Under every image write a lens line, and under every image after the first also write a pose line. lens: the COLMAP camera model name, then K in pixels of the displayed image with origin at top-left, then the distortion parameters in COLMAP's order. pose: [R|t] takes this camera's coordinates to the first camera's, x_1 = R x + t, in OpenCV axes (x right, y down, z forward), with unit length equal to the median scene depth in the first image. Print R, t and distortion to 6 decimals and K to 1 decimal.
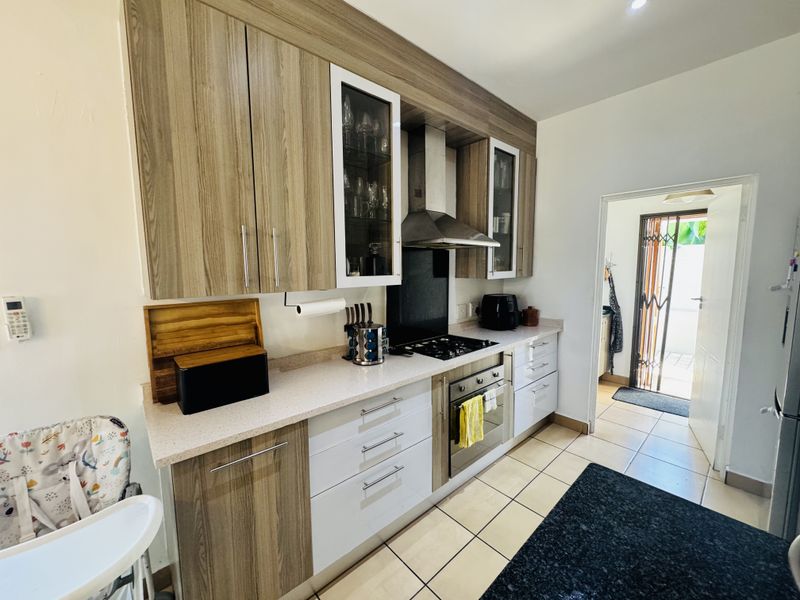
lens RADIAL K [[315.8, 0, 398.7], [0, 315.8, 299.1], [0, 0, 1]] dist [-0.015759, -0.000115]
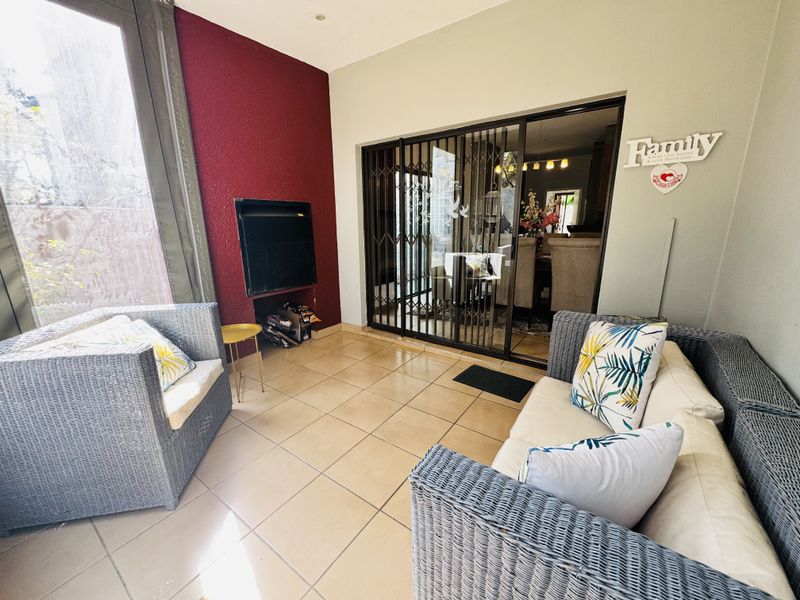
lens RADIAL K [[315.8, 0, 403.4], [0, 315.8, 301.4], [0, 0, 1]] dist [-0.015759, -0.000115]
pose [[0.975767, -0.069550, 0.207464, -1.209246], [0.038782, 0.988100, 0.148845, 0.208394], [-0.215347, -0.137193, 0.966853, -1.565610]]
